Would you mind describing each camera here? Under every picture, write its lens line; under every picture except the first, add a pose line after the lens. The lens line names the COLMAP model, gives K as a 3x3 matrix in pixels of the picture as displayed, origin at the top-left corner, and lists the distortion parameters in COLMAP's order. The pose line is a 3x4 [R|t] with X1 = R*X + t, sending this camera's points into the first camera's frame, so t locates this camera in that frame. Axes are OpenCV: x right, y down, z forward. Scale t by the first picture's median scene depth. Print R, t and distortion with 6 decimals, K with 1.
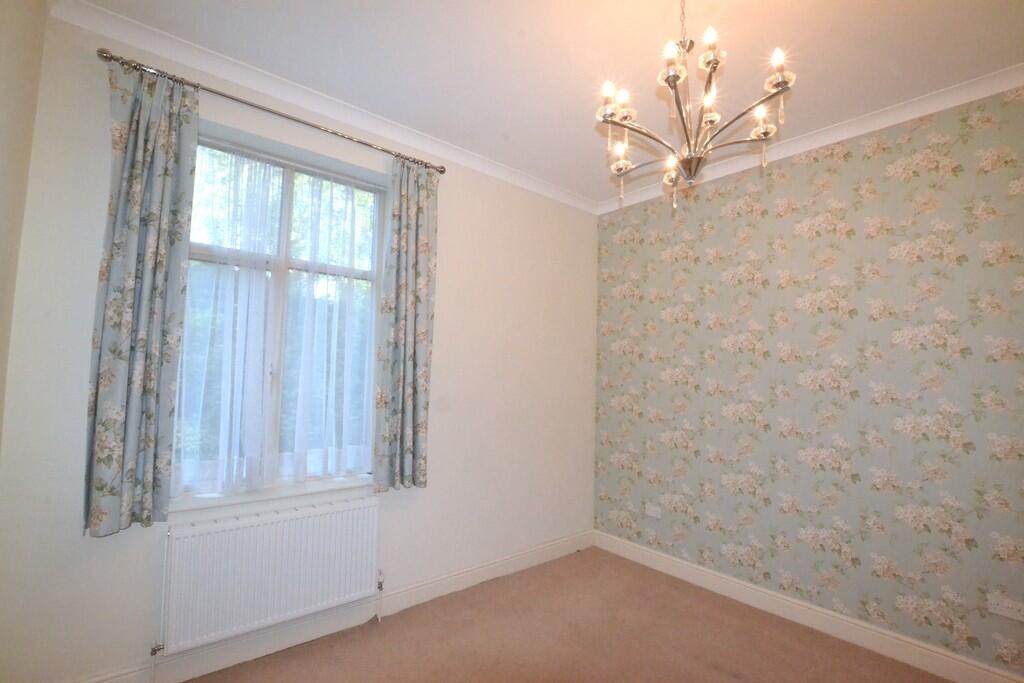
lens RADIAL K [[470.8, 0, 512.5], [0, 470.8, 344.6], [0, 0, 1]] dist [-0.035786, 0.000970]
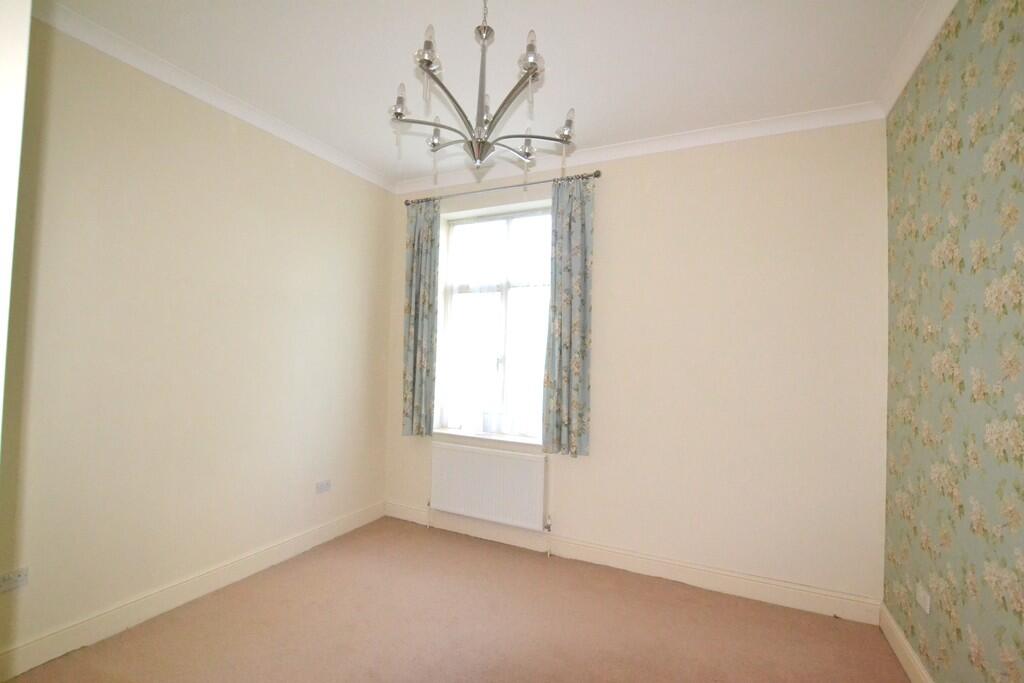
lens RADIAL K [[470.8, 0, 512.5], [0, 470.8, 344.6], [0, 0, 1]] dist [-0.035786, 0.000970]
pose [[0.378115, -0.033031, -0.925169, 0.854212], [0.037184, 0.999099, -0.020473, 0.044080], [0.925012, -0.026661, 0.379002, 0.433071]]
